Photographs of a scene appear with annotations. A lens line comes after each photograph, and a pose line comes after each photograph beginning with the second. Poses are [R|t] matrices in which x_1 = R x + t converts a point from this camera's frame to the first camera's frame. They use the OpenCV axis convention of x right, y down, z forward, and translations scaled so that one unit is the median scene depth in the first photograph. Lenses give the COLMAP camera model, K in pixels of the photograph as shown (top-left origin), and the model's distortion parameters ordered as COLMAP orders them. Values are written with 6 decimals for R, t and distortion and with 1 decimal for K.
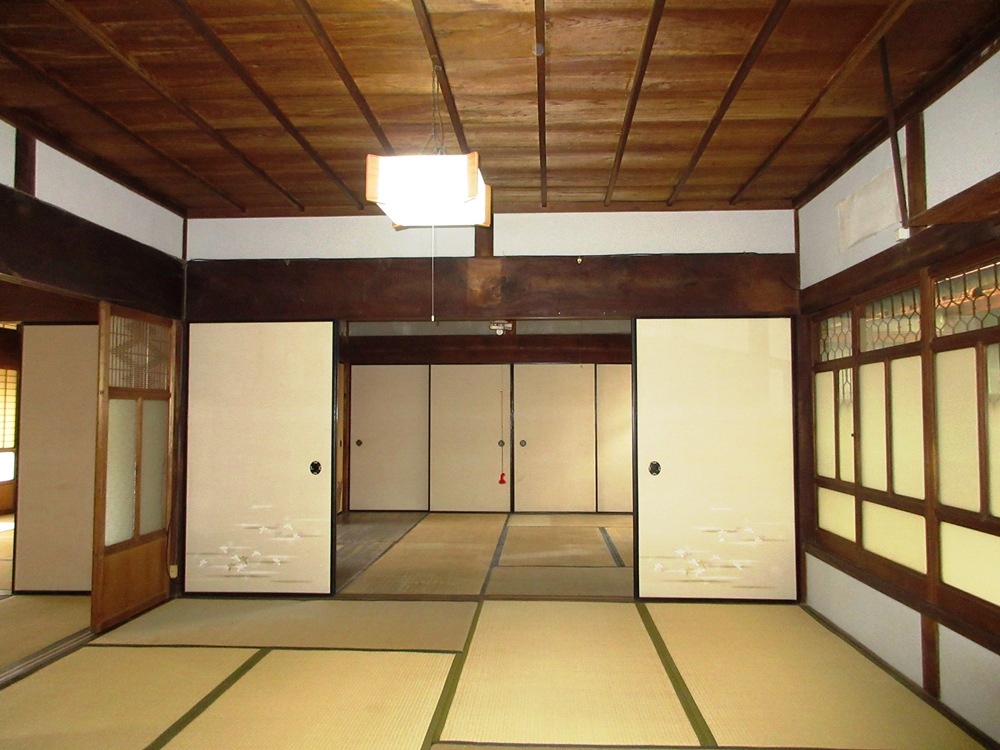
lens RADIAL K [[735.9, 0, 502.3], [0, 735.9, 375.2], [0, 0, 1]] dist [-0.003240, 0.003571]
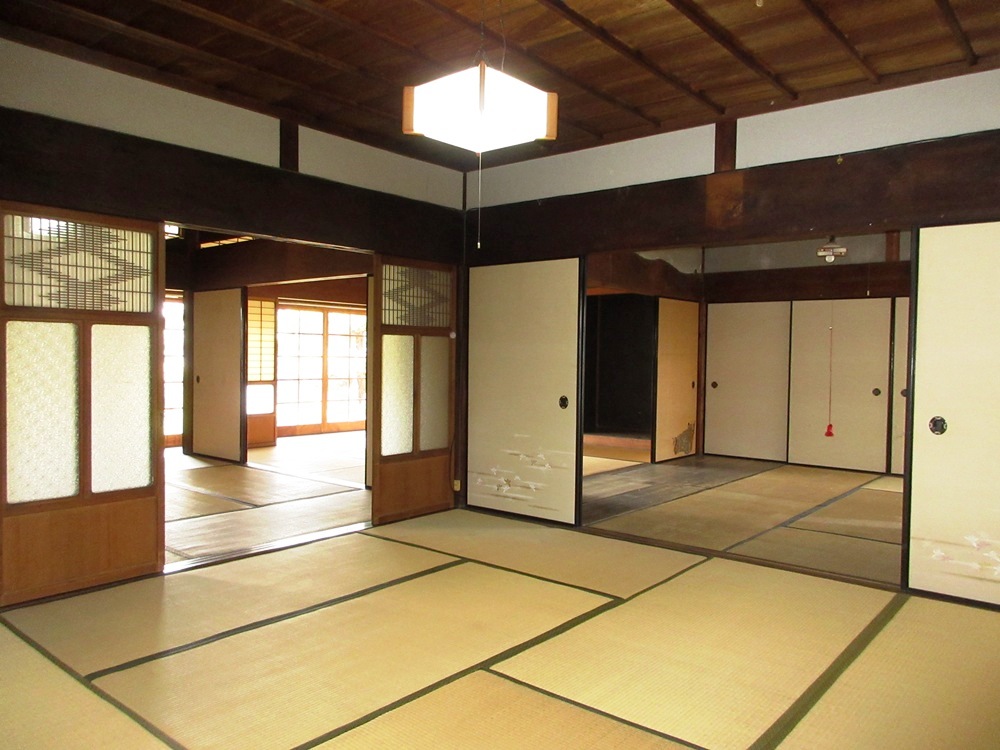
lens RADIAL K [[735.9, 0, 501.0], [0, 735.9, 376.1], [0, 0, 1]] dist [-0.003240, 0.003571]
pose [[0.803878, 0.030168, -0.594029, 0.296137], [0.015239, 0.997340, 0.071273, 0.015127], [0.594599, -0.066347, 0.801280, 0.131072]]
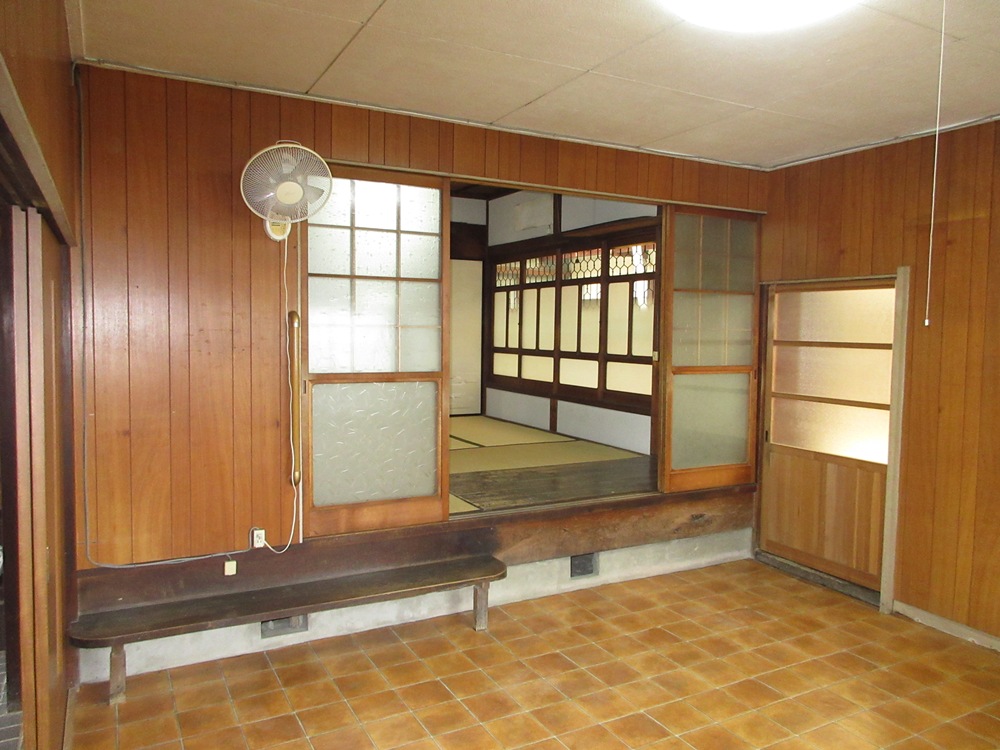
lens RADIAL K [[735.9, 0, 501.6], [0, 735.9, 374.8], [0, 0, 1]] dist [-0.003240, 0.003571]
pose [[0.852459, -0.019016, 0.522448, -0.535615], [-0.043075, 0.993386, 0.106440, 0.005130], [-0.521016, -0.113240, 0.846001, -0.608291]]
